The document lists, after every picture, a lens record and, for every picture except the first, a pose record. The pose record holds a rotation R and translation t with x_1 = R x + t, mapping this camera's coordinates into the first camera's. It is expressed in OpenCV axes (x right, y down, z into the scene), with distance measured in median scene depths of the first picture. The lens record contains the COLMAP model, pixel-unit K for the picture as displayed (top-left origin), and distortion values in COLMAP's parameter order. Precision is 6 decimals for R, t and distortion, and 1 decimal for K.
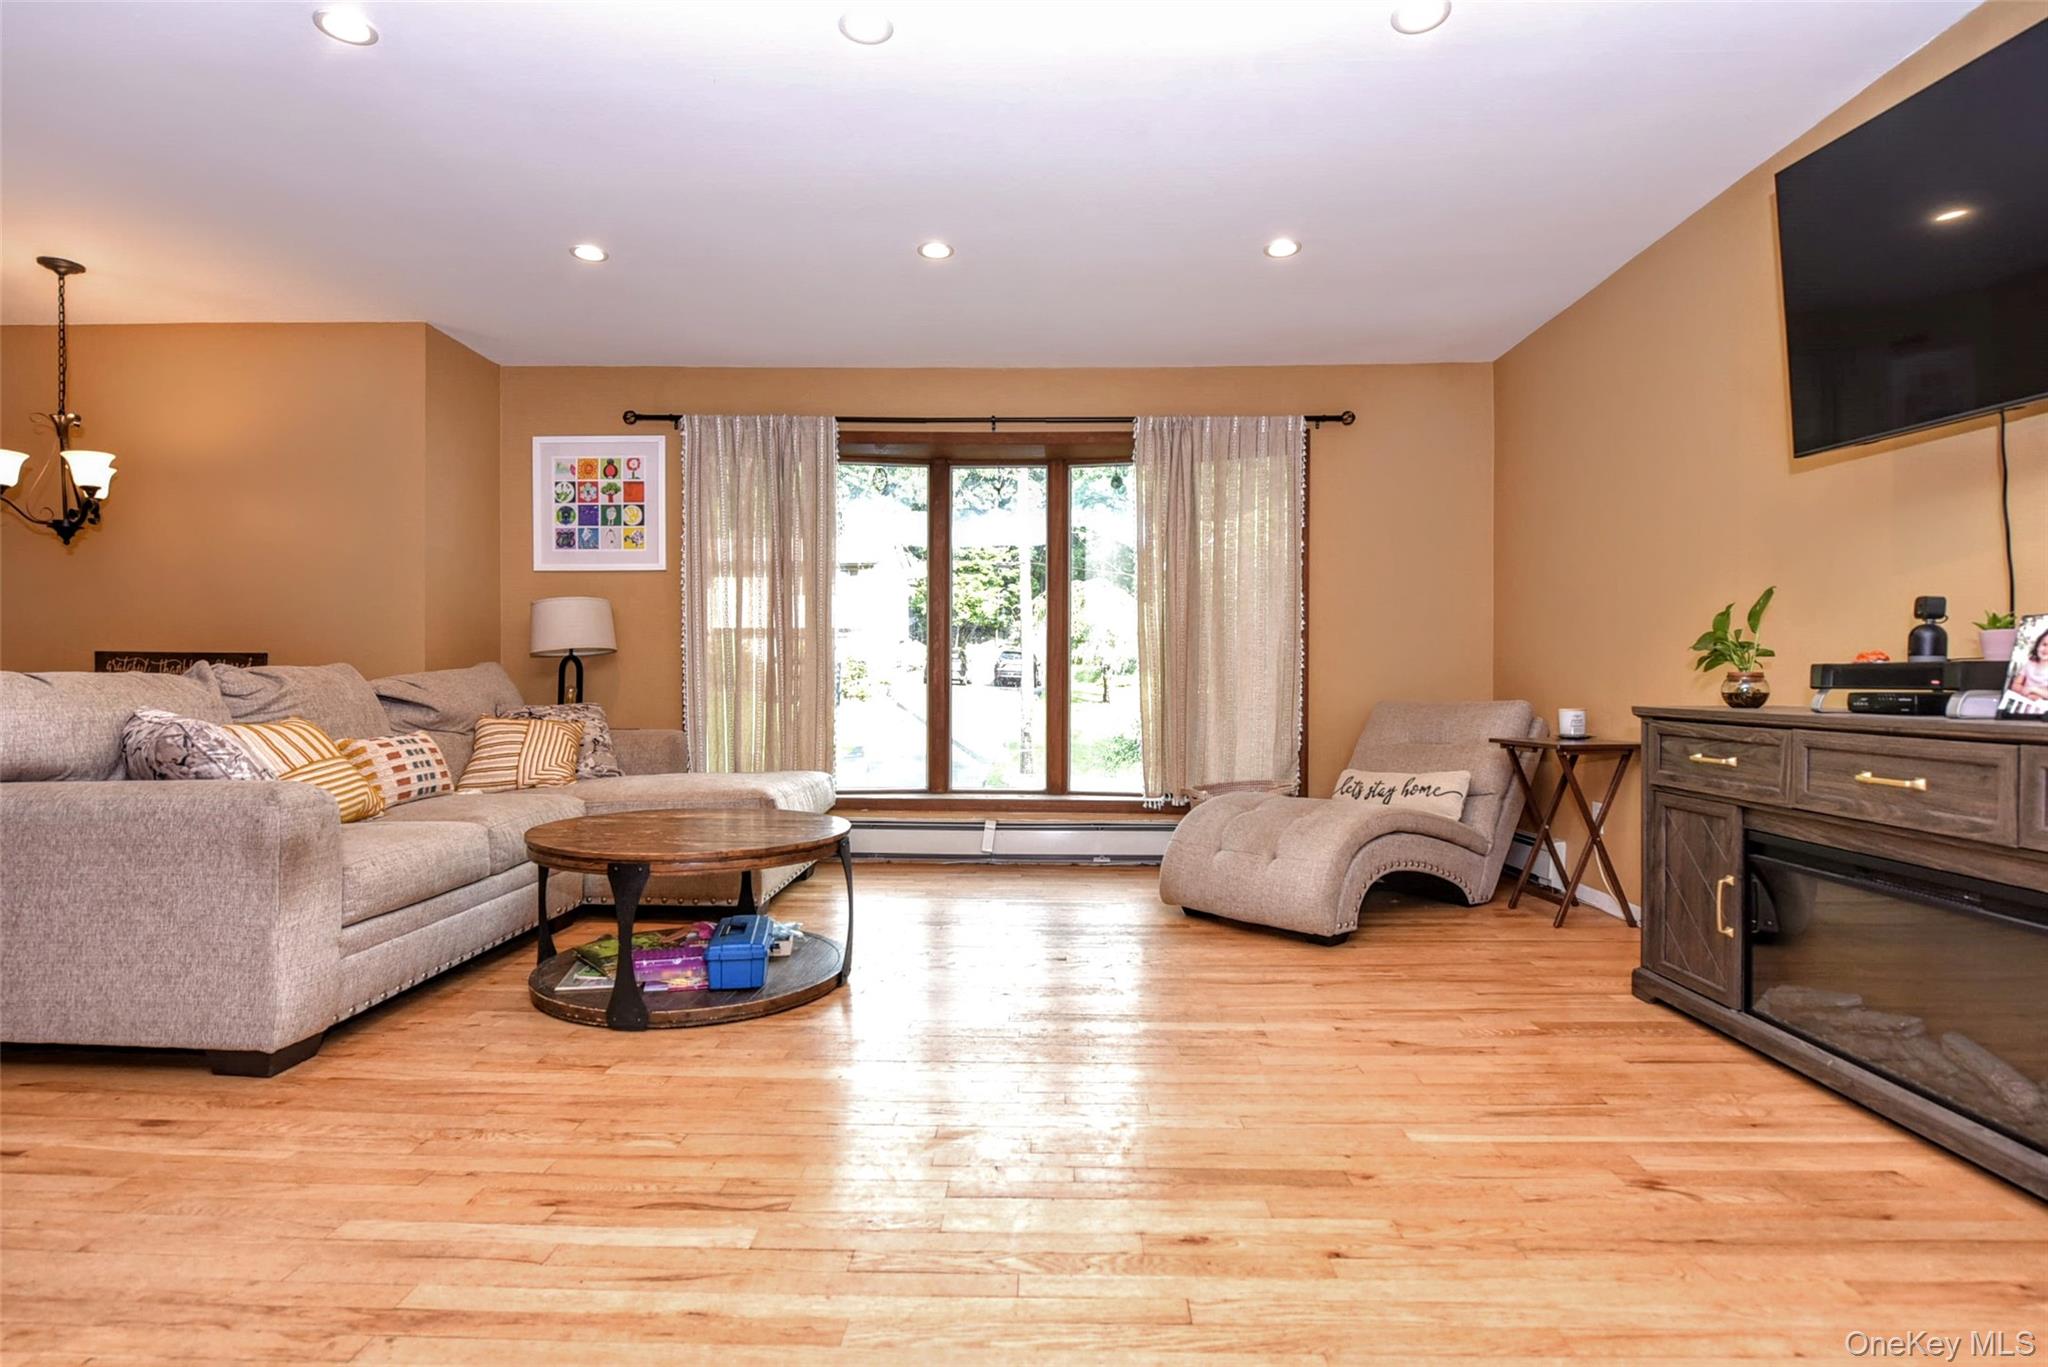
lens RADIAL K [[1053.1, 0, 1024.0], [0, 1053.1, 683.5], [0, 0, 1]] dist [-0.004146, -0.000203]
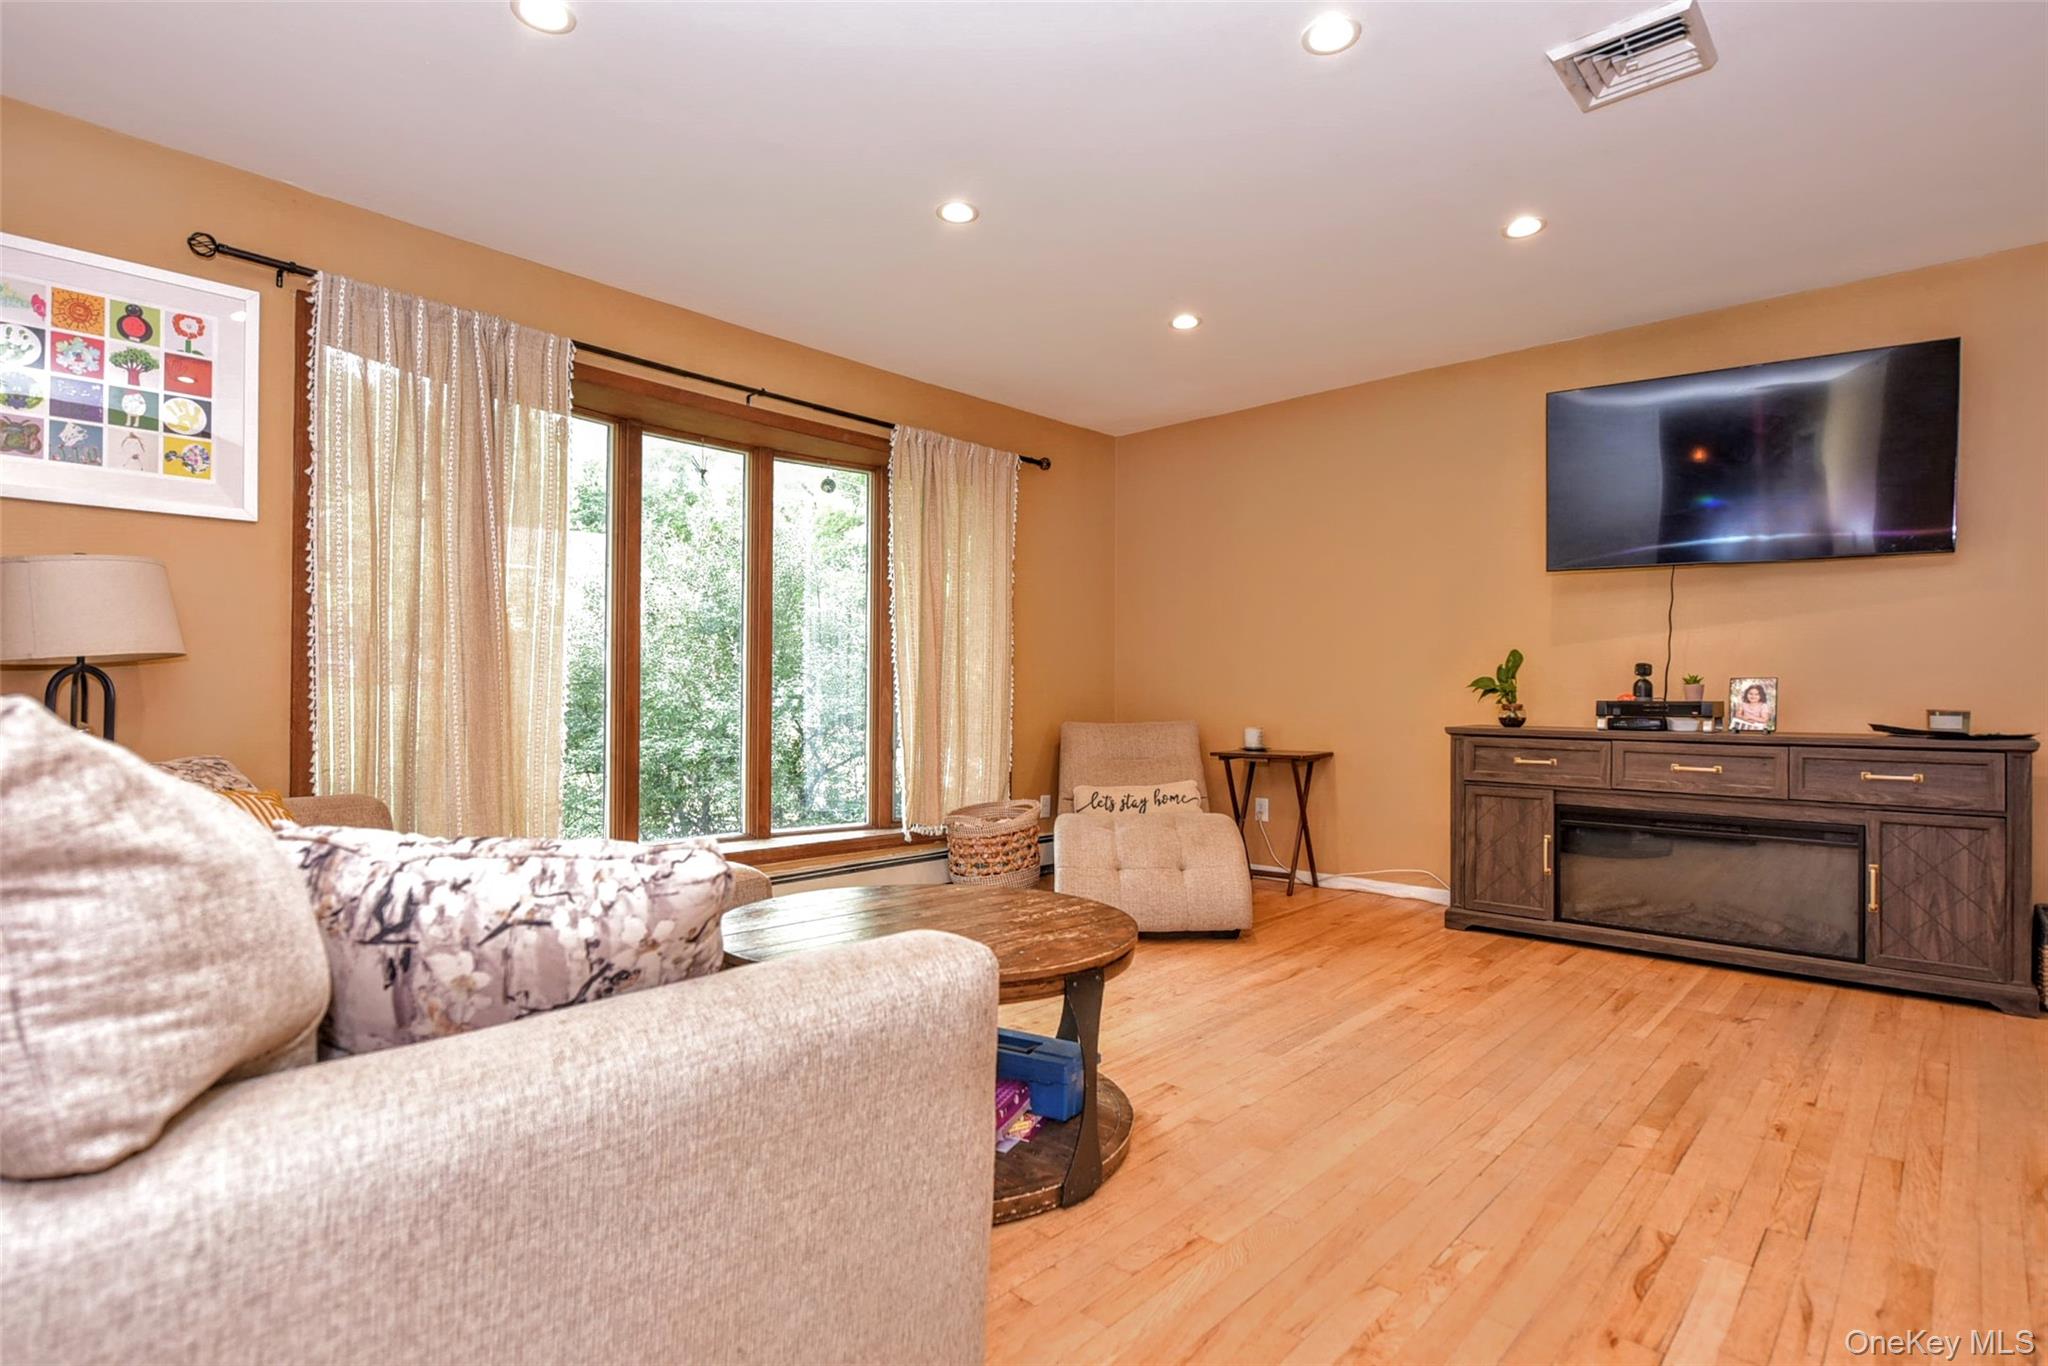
lens RADIAL K [[1046.5, 0, 1063.5], [0, 1046.5, 685.7], [0, 0, 1]] dist [-0.011401, 0.000191]
pose [[0.636652, 0.008231, 0.771107, -0.907957], [-0.002329, 0.999959, -0.008751, -0.022434], [-0.771148, 0.003775, 0.636645, 0.521367]]
